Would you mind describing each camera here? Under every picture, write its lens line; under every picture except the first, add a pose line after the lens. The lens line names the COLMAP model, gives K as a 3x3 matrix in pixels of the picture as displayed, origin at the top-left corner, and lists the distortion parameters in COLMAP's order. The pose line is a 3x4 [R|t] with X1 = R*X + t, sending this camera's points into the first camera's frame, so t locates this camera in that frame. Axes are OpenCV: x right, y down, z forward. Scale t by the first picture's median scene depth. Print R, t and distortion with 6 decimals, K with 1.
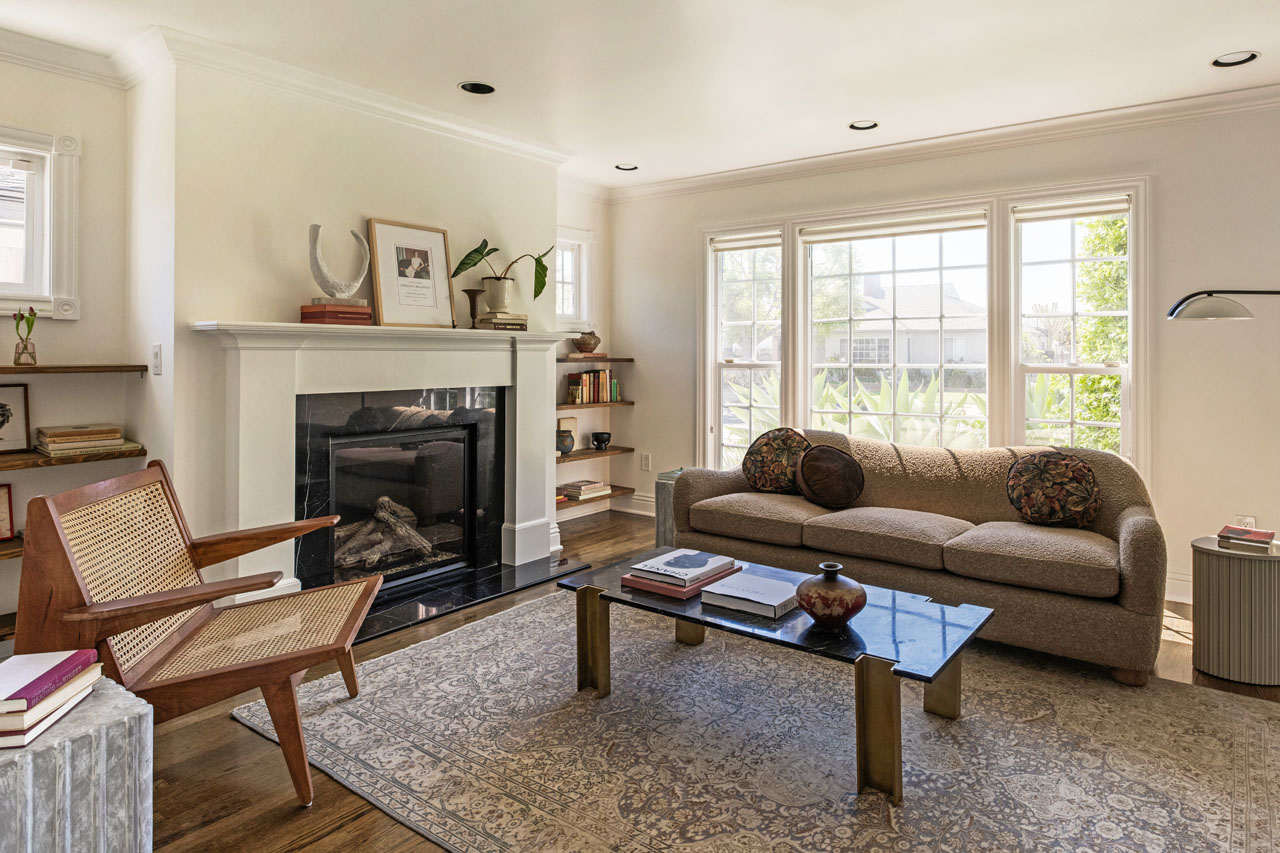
lens RADIAL K [[738.9, 0, 700.9], [0, 738.9, 350.1], [0, 0, 1]] dist [-0.004317, -0.000188]
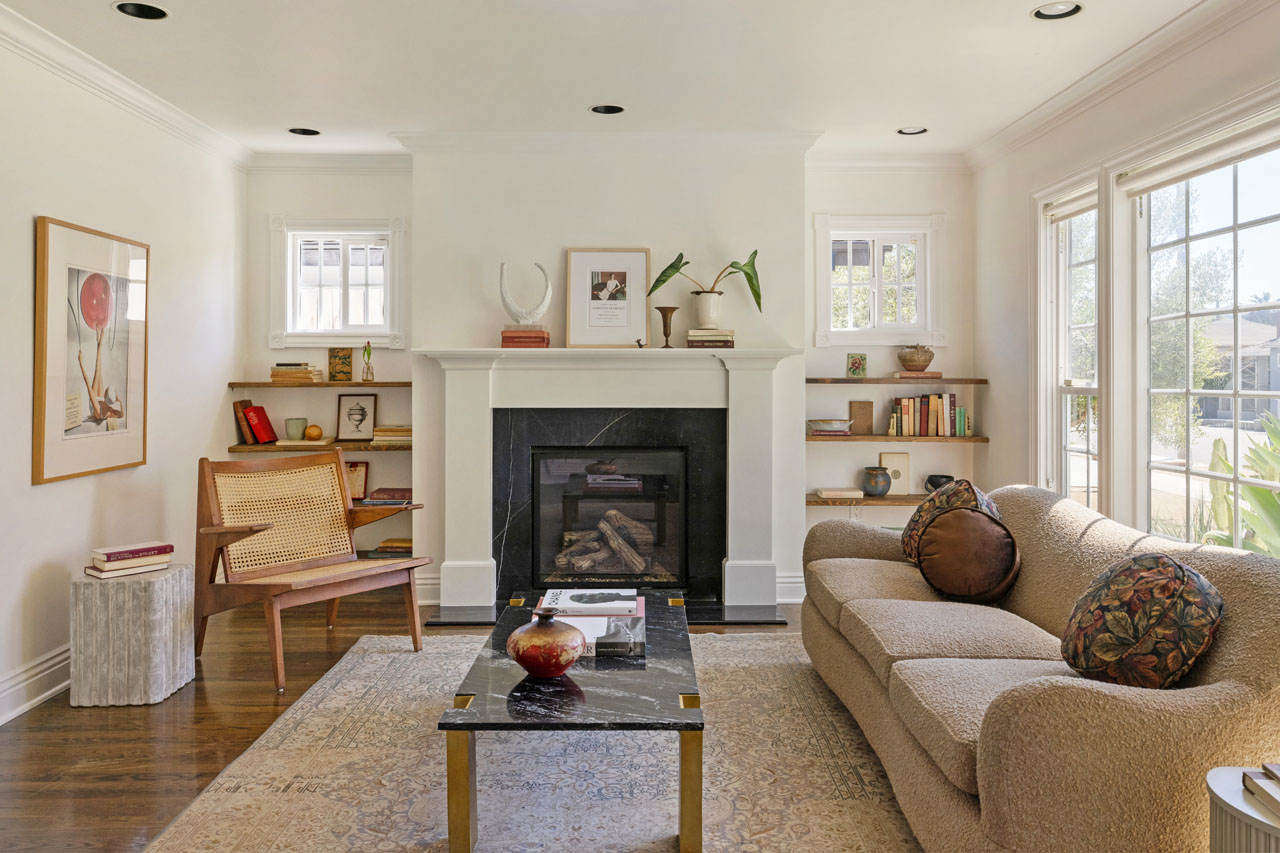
lens RADIAL K [[949.3, 0, 650.6], [0, 949.3, 370.7], [0, 0, 1]] dist [-0.010816, 0.003557]
pose [[0.596900, -0.001846, -0.802314, 0.814520], [0.004804, 0.999988, 0.001273, -0.000188], [0.802301, -0.004614, 0.596901, 0.288973]]
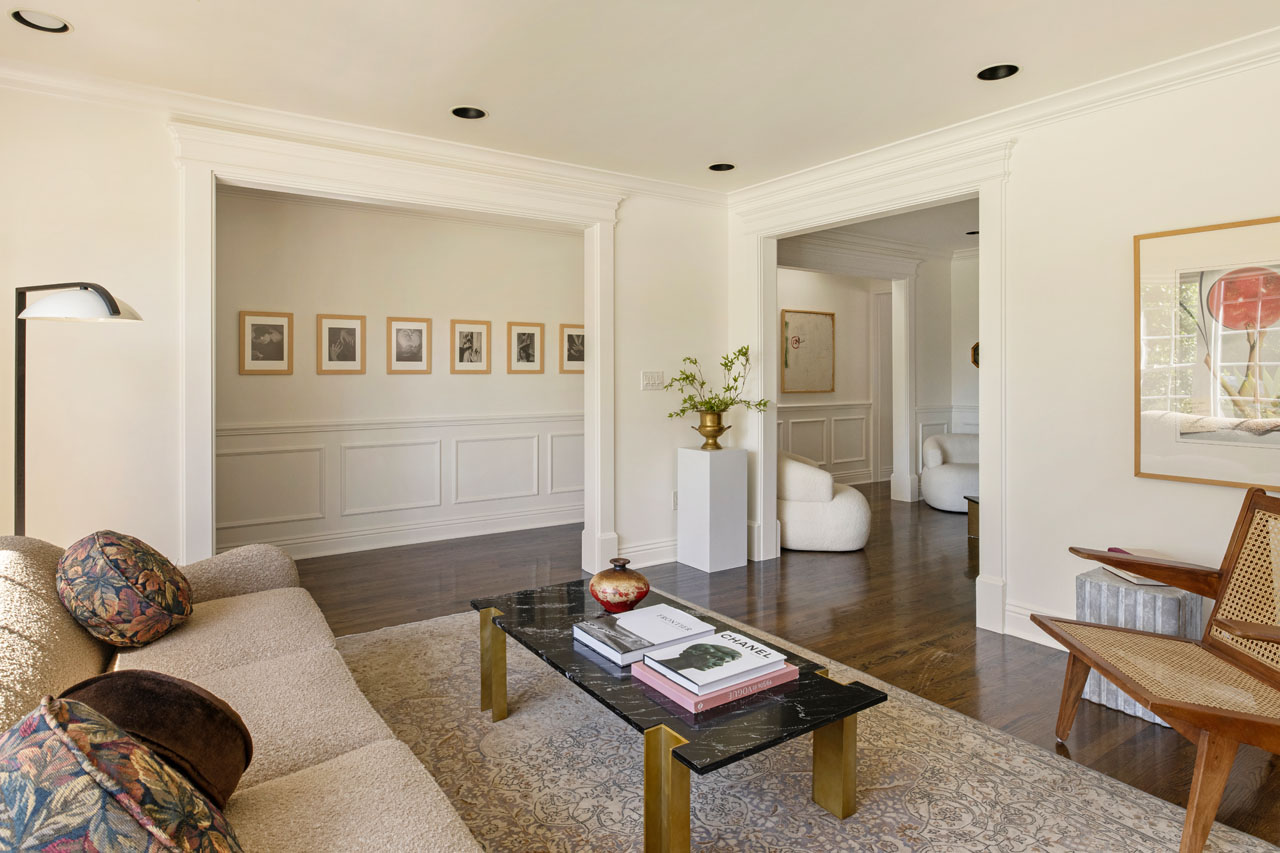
lens RADIAL K [[738.9, 0, 642.7], [0, 738.9, 384.0], [0, 0, 1]] dist [-0.004317, -0.000188]
pose [[-0.939023, -0.007175, 0.343779, -0.175720], [-0.003046, 0.999917, 0.012550, 0.001171], [-0.343840, 0.010738, -0.938967, 1.435203]]
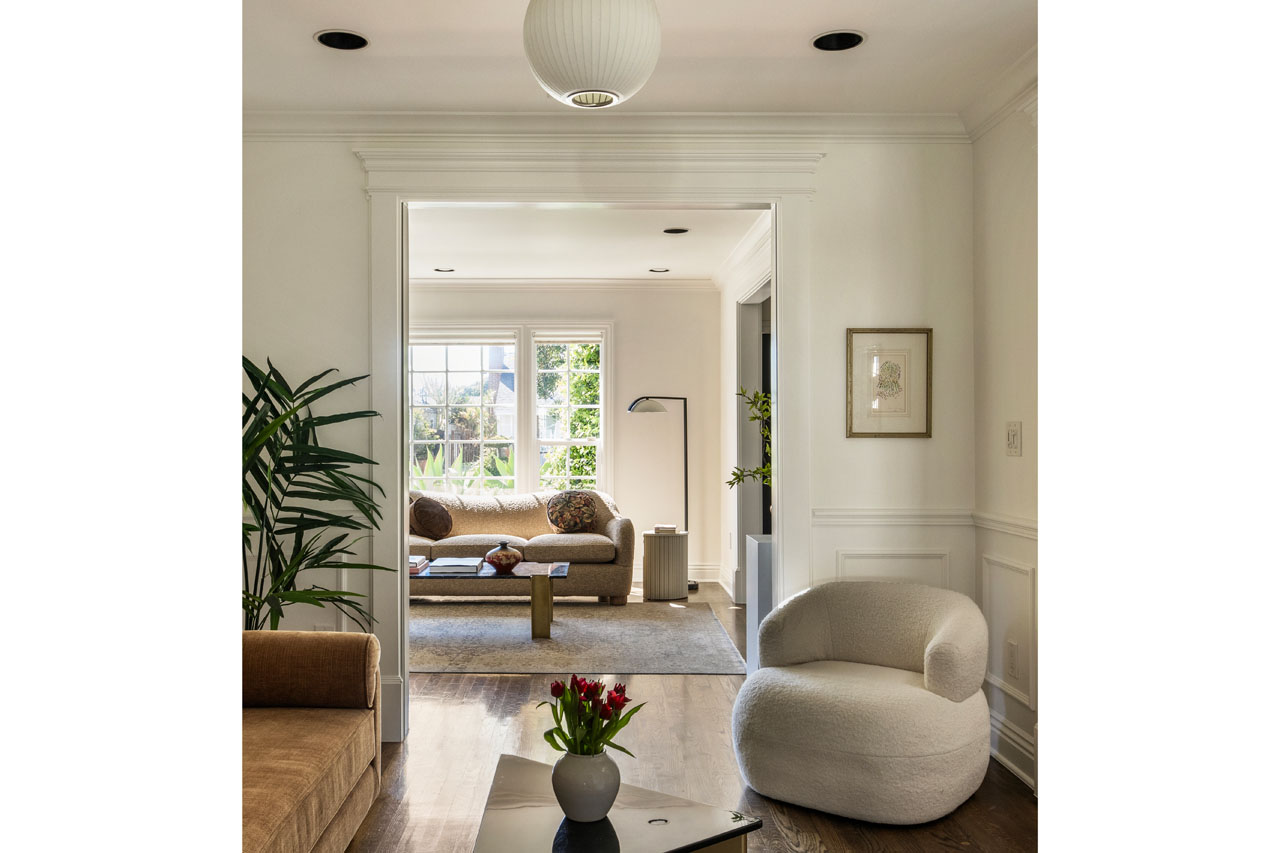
lens RADIAL K [[747.0, 0, 637.7], [0, 747.0, 428.9], [0, 0, 1]] dist [-0.001689, -0.000630]
pose [[0.808148, -0.000455, 0.588980, -0.403627], [0.001701, 0.999997, -0.001562, 0.000801], [-0.588977, 0.002264, 0.808146, -0.459684]]
